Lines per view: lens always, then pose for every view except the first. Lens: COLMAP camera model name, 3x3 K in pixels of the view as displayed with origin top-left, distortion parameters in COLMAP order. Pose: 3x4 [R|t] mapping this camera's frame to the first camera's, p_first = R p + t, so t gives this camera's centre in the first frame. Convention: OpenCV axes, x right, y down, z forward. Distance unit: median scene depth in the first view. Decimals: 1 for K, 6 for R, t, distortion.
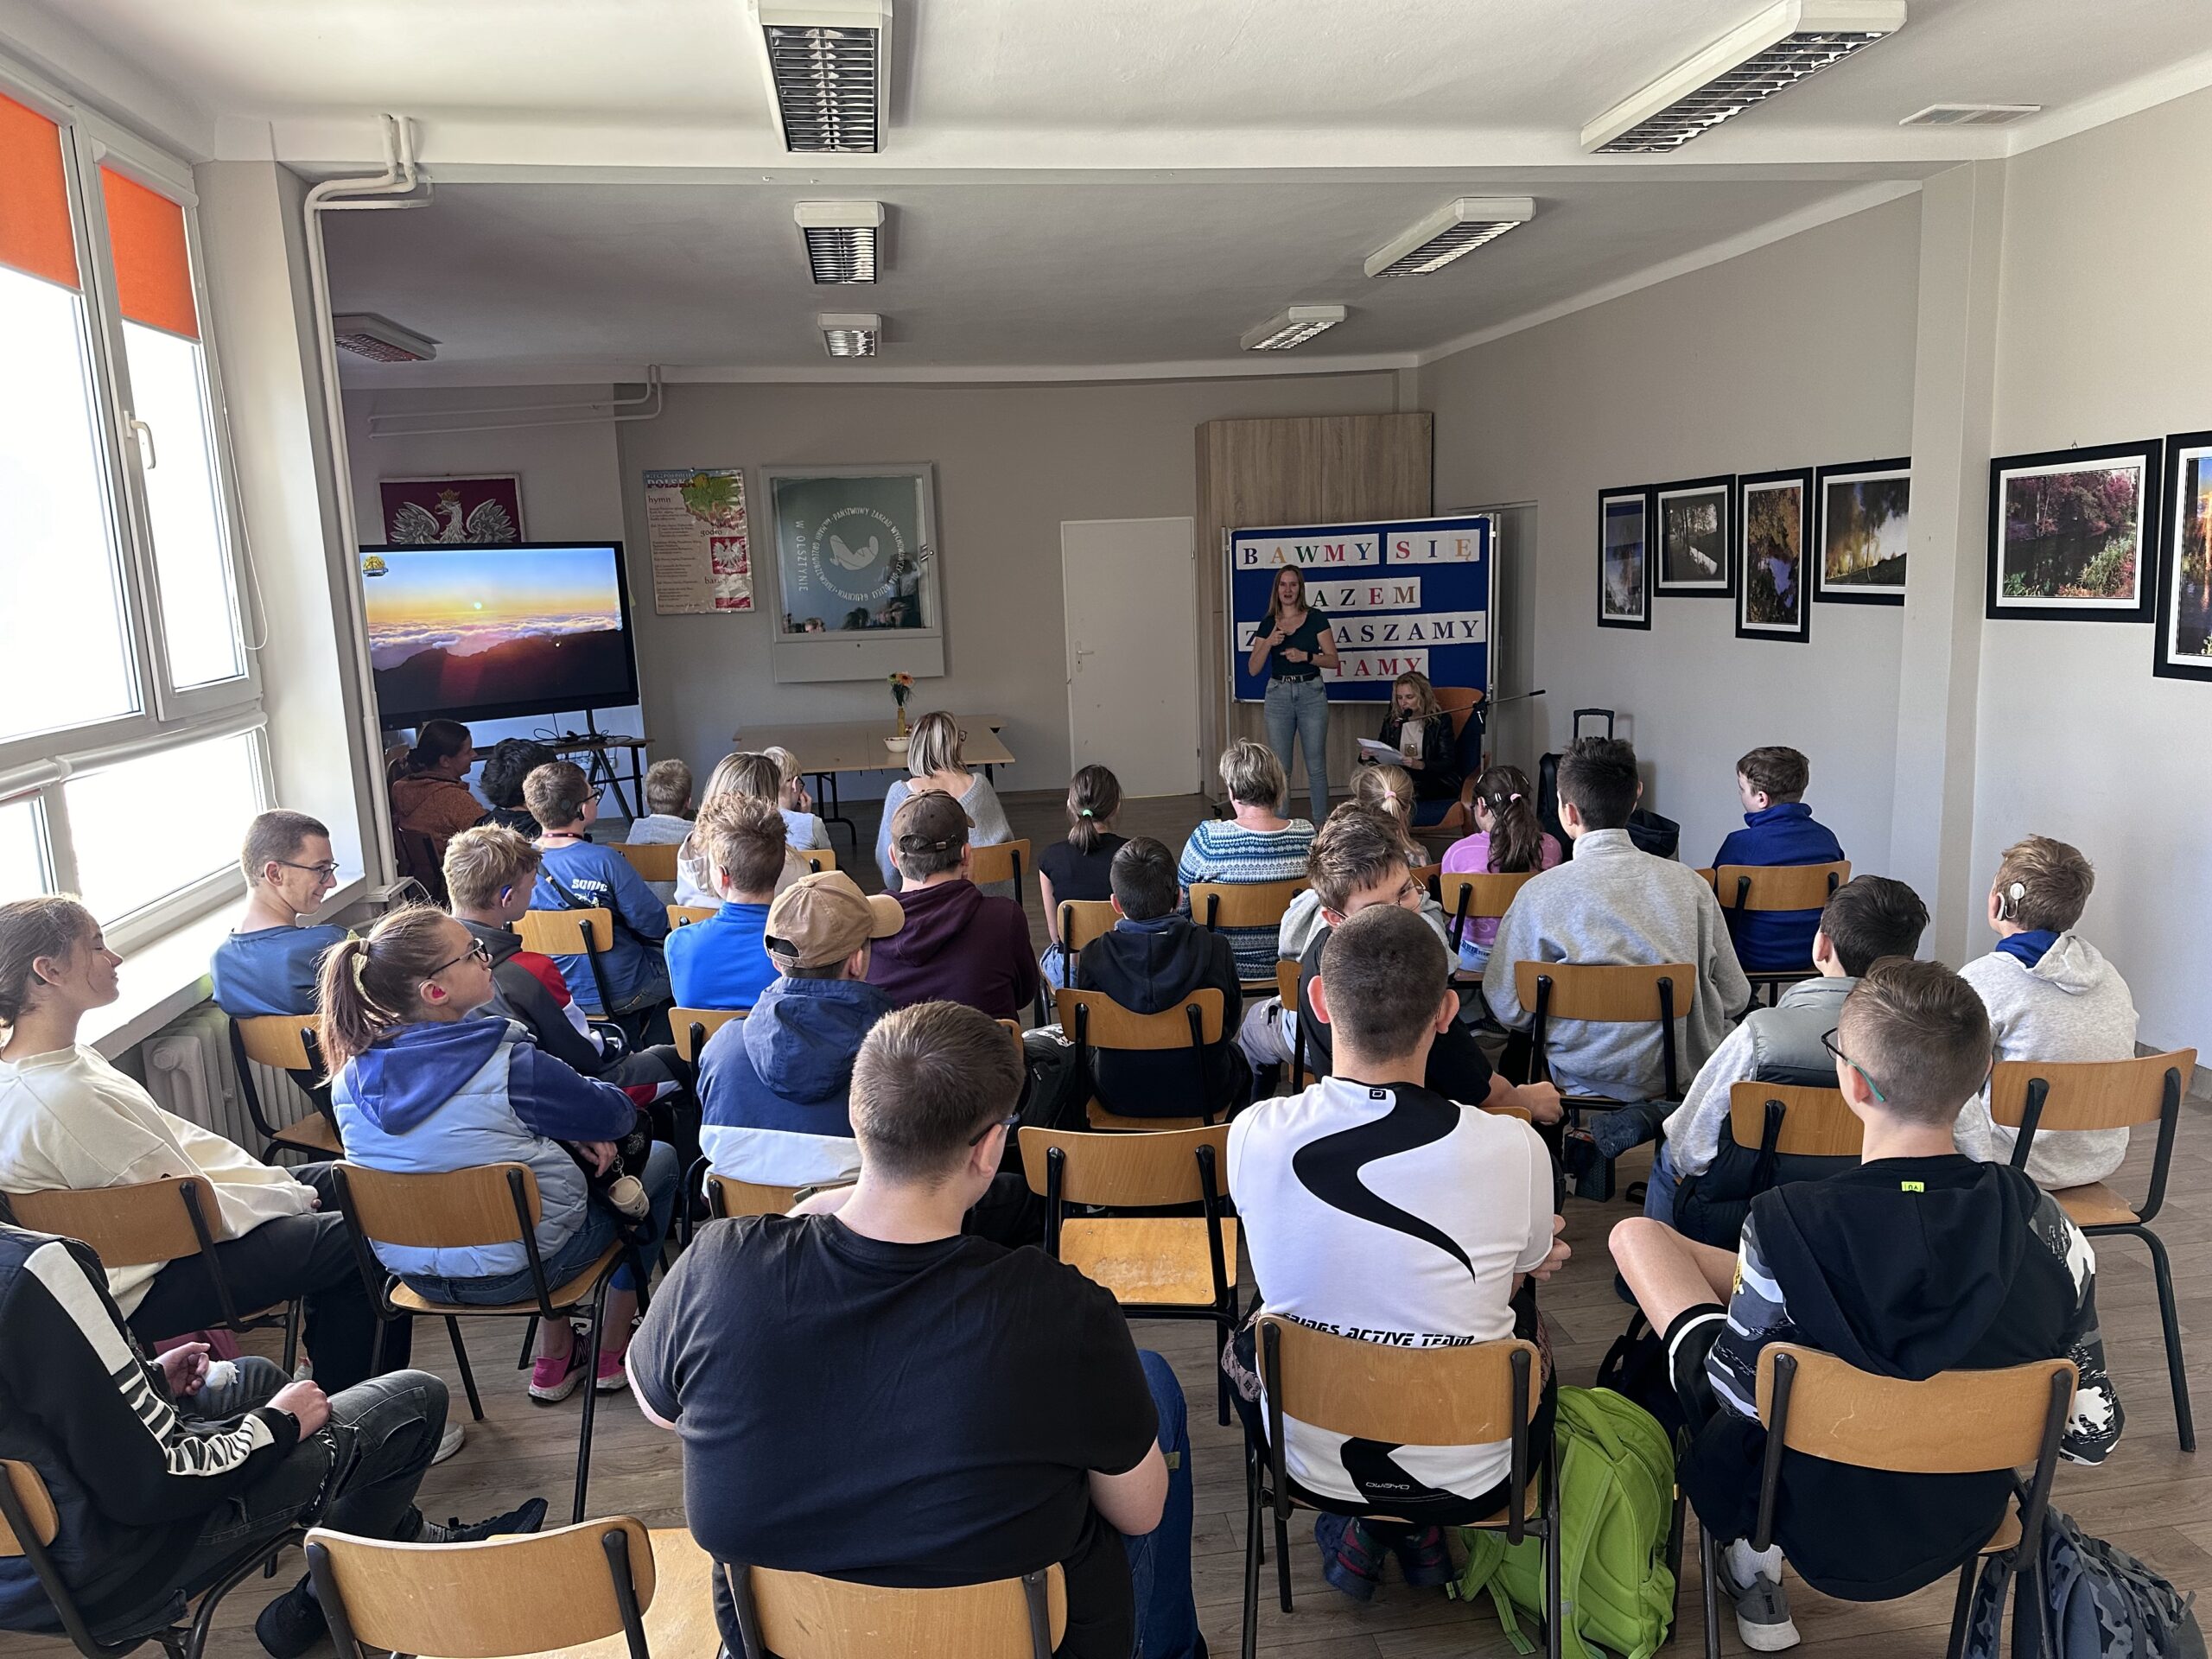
lens RADIAL K [[1545.1, 0, 1106.0], [0, 1545.1, 829.5], [0, 0, 1]] dist [0.130880, -0.139006]
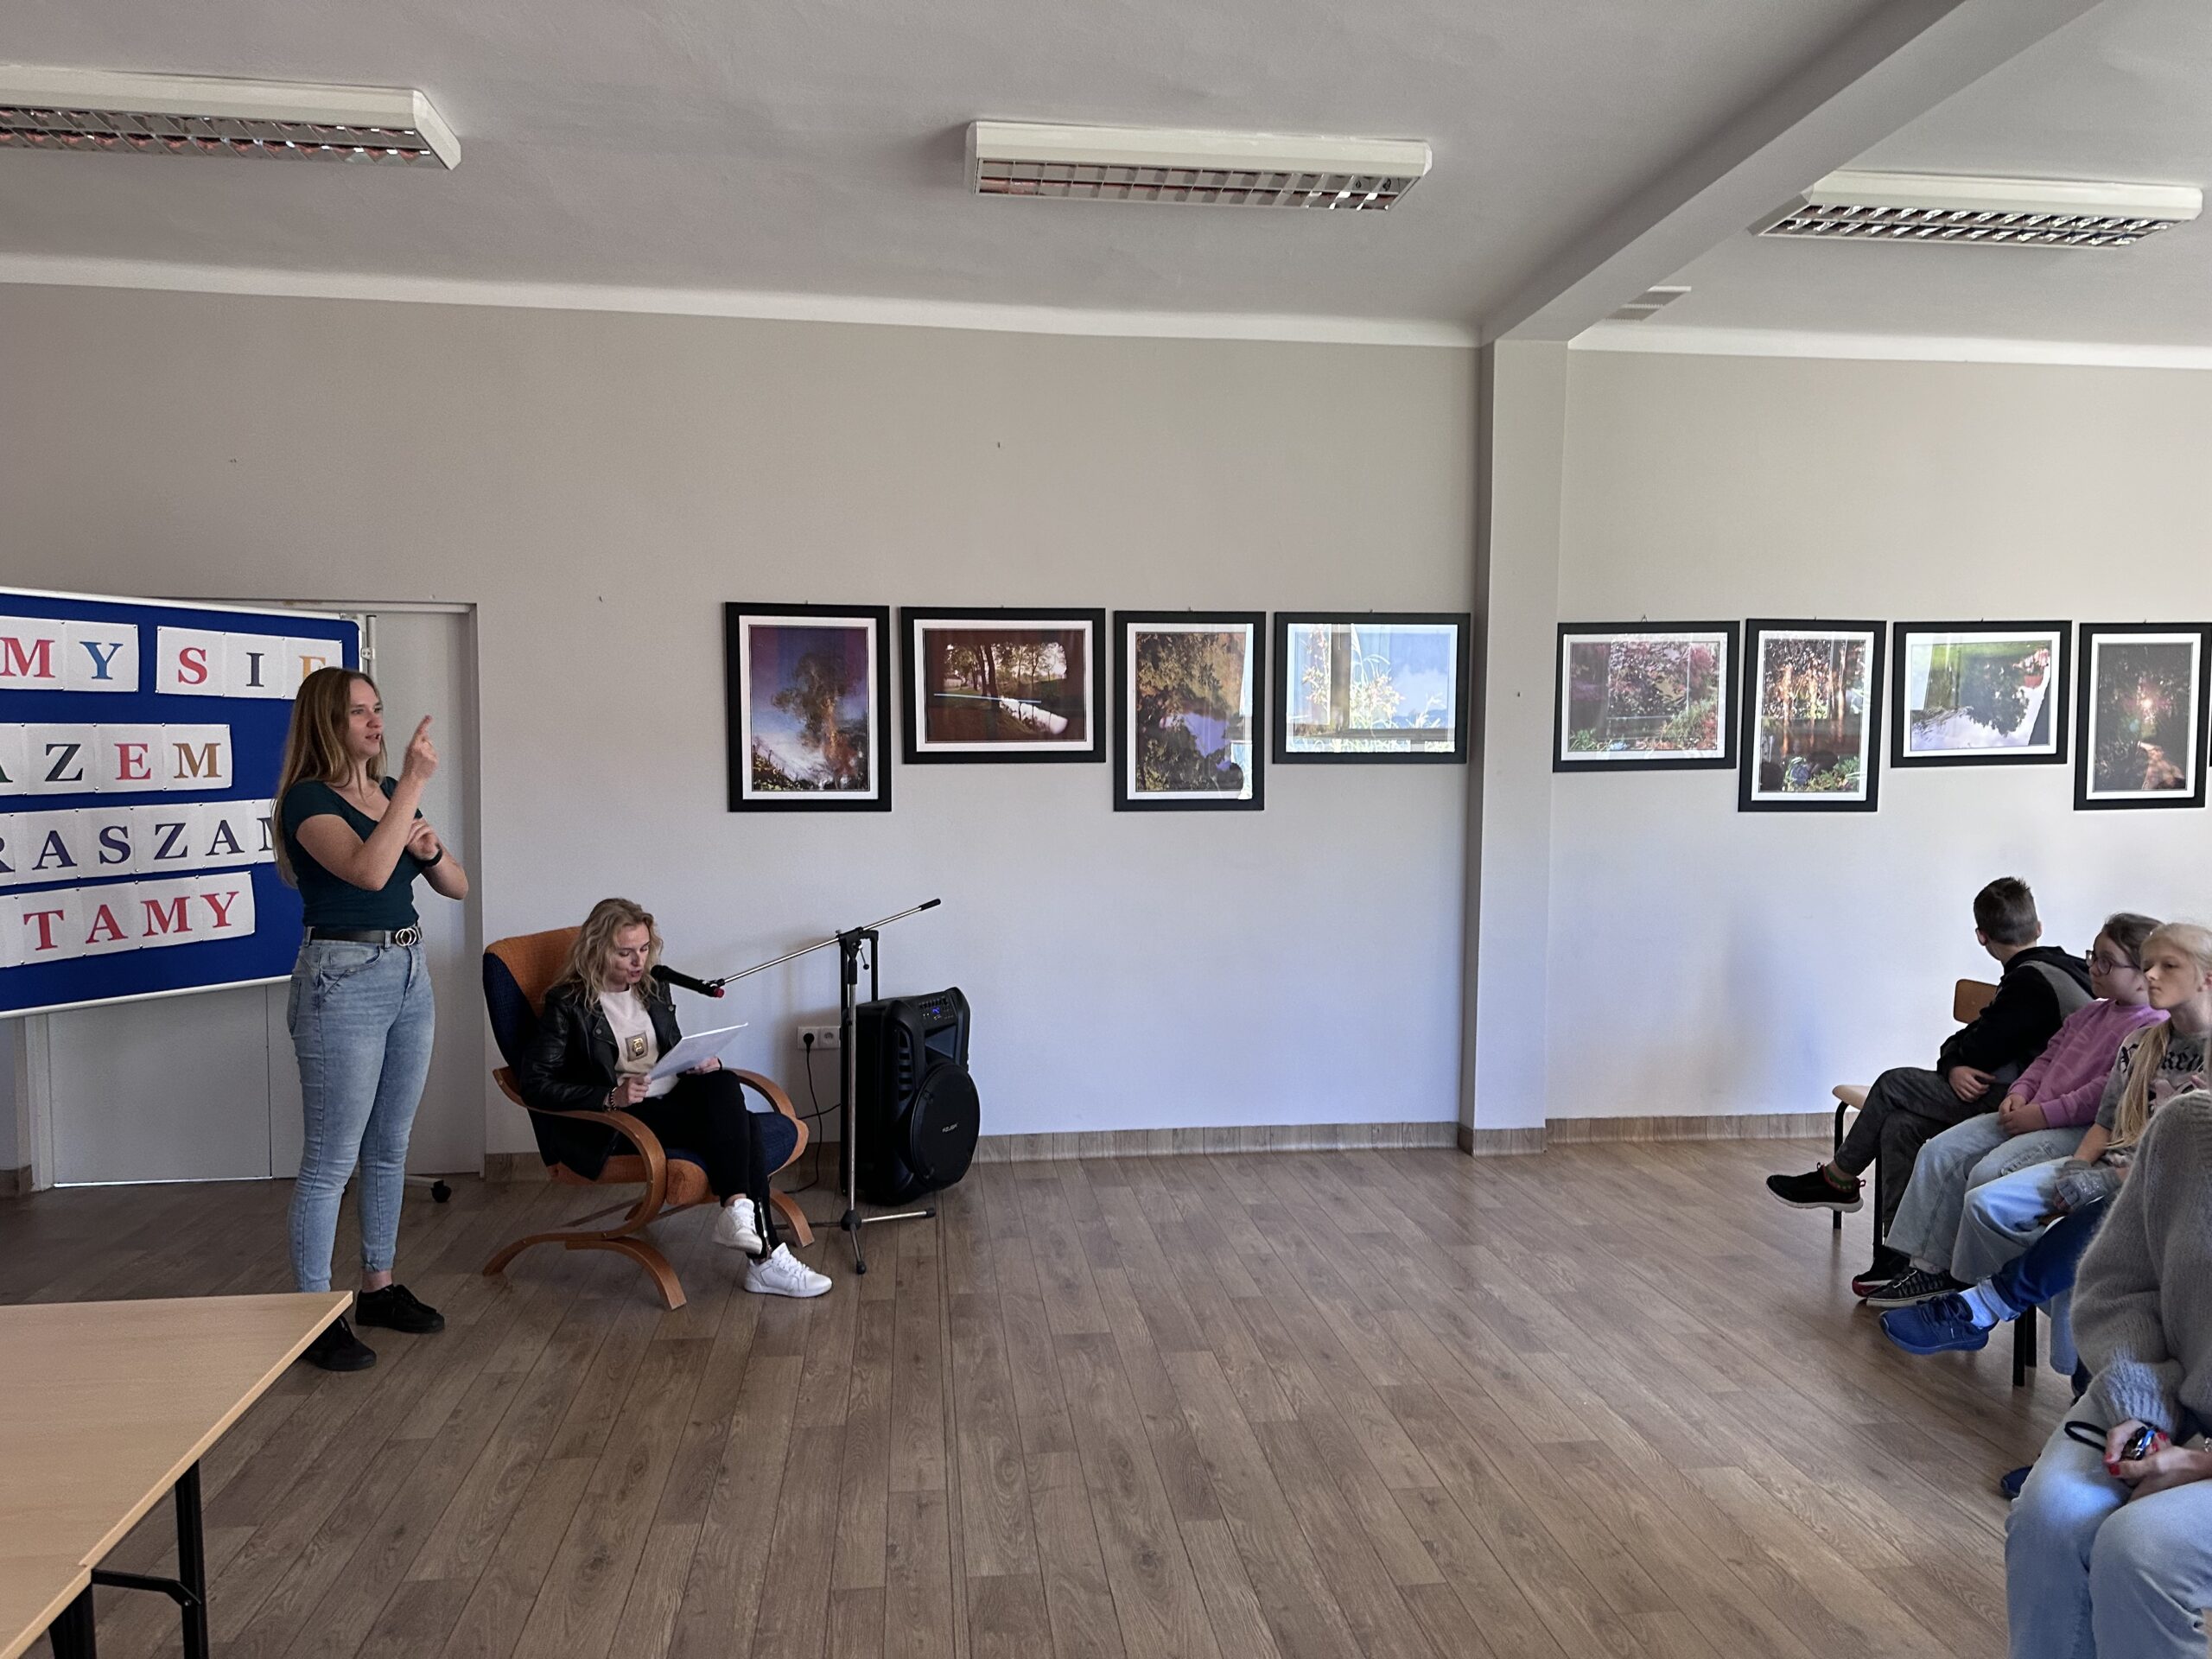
lens RADIAL K [[1545.1, 0, 1106.0], [0, 1545.1, 829.5], [0, 0, 1]] dist [0.130880, -0.139006]
pose [[0.021664, -0.004373, 0.999756, -0.388152], [0.172992, 0.984923, 0.000560, -0.114982], [-0.984685, 0.172938, 0.022094, 0.999007]]
